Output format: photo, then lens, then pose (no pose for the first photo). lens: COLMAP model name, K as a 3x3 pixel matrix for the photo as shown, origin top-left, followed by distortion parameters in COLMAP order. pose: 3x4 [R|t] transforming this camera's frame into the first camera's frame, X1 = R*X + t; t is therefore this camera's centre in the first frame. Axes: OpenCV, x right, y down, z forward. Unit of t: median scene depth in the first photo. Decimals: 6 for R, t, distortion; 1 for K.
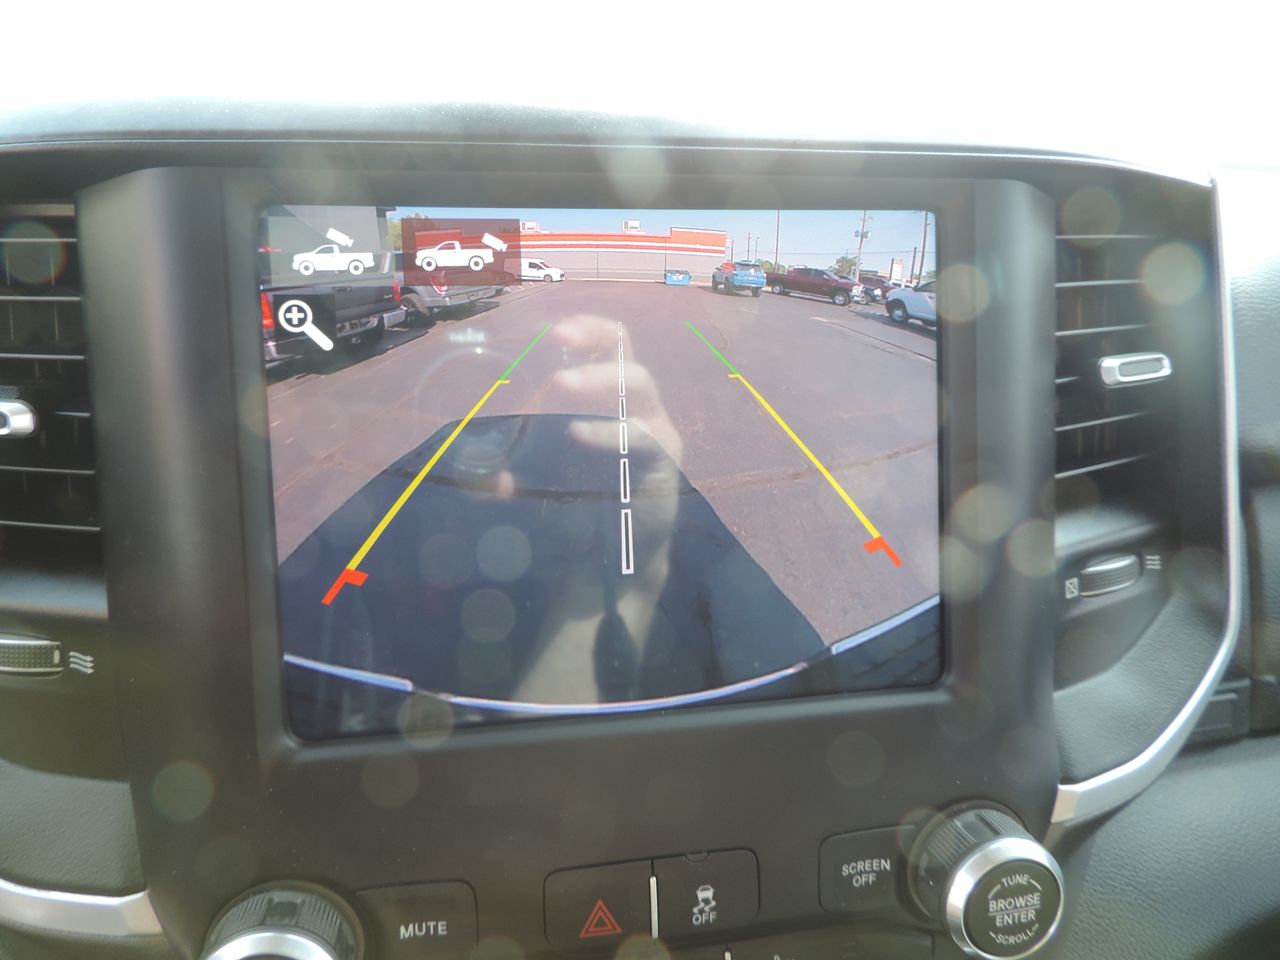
lens RADIAL K [[903.0, 0, 637.2], [0, 903.0, 472.1], [0, 0, 1]] dist [0.007750, -0.024611]
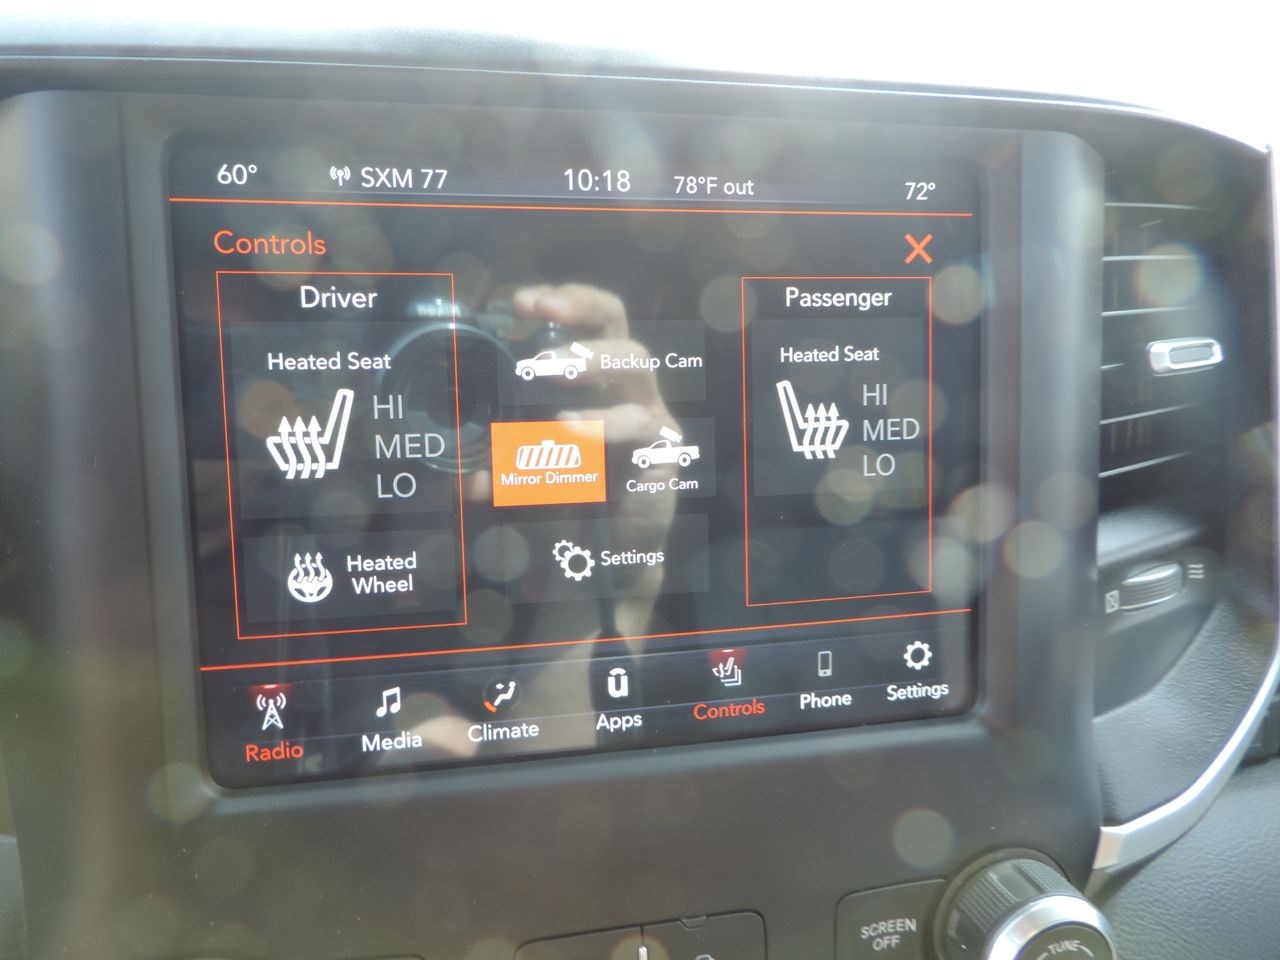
lens RADIAL K [[903.0, 0, 637.2], [0, 903.0, 472.1], [0, 0, 1]] dist [0.007750, -0.024611]
pose [[0.999553, 0.006482, 0.029170, -0.014297], [-0.006812, 0.999914, 0.011217, -0.006527], [-0.029095, -0.011410, 0.999512, 0.144737]]
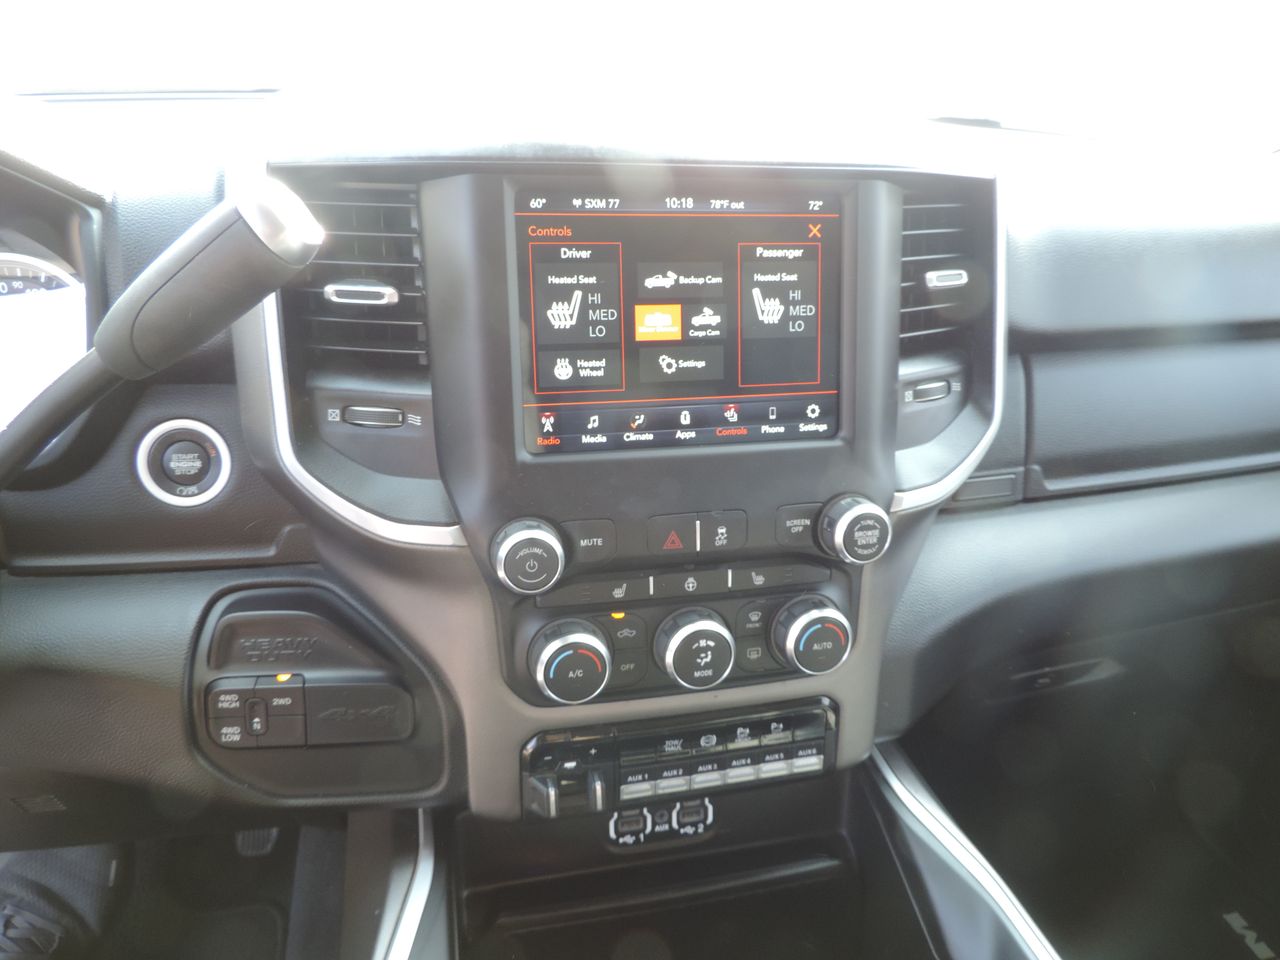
lens RADIAL K [[872.4, 0, 640.0], [0, 872.4, 480.0], [0, 0, 1]] dist [-0.044728, 0.014919]
pose [[0.998161, -0.002703, 0.060557, -0.216526], [-0.003661, 0.994494, 0.104730, 0.130503], [-0.060506, -0.104759, 0.992655, -0.899066]]
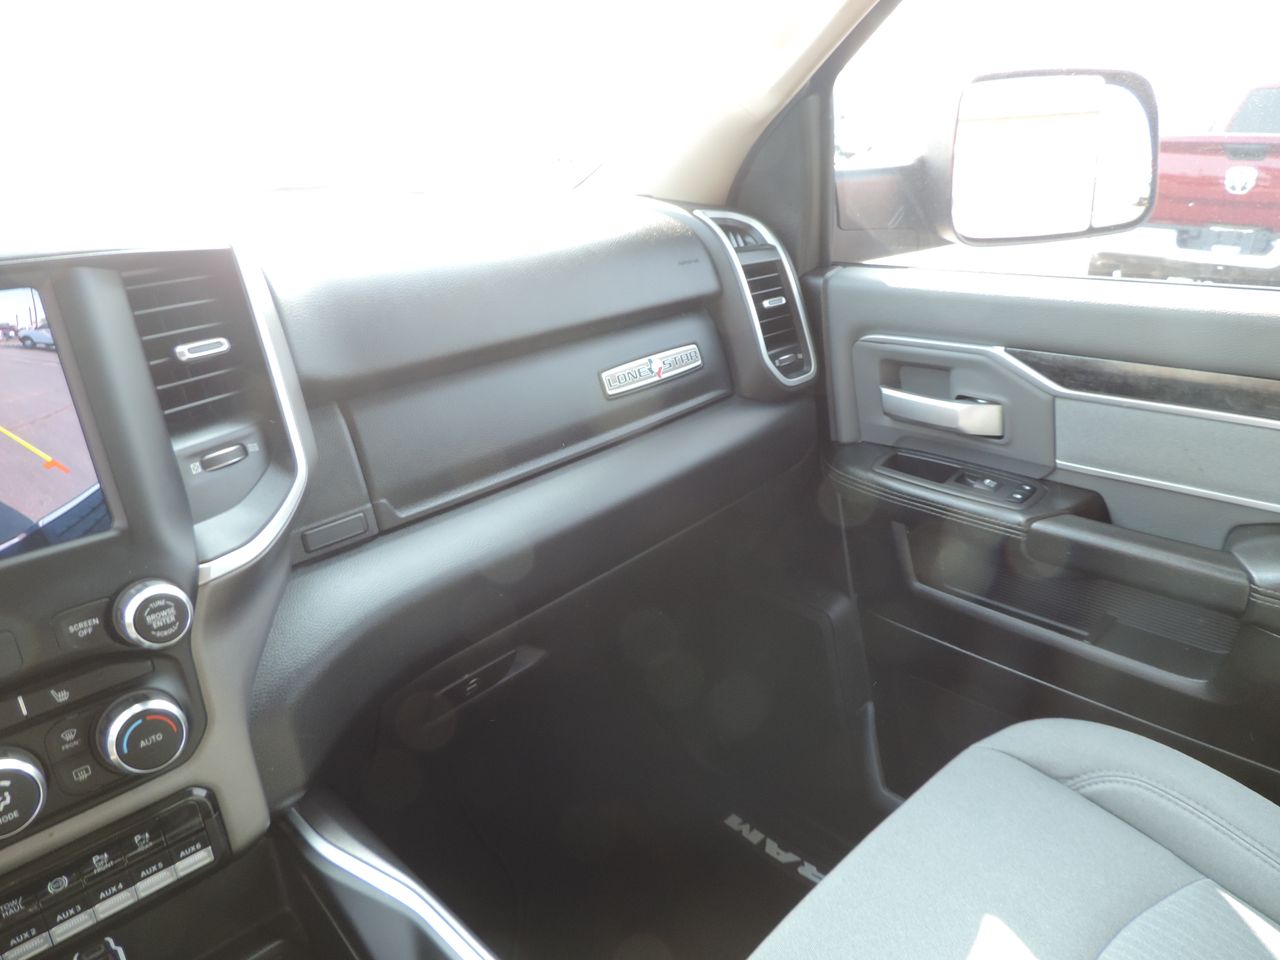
lens RADIAL K [[872.4, 0, 640.0], [0, 872.4, 480.0], [0, 0, 1]] dist [-0.044728, 0.014919]
pose [[0.815543, -0.229203, 0.531372, 0.309747], [0.213311, 0.972629, 0.092148, 0.210423], [-0.537948, 0.038197, 0.842112, -1.177056]]
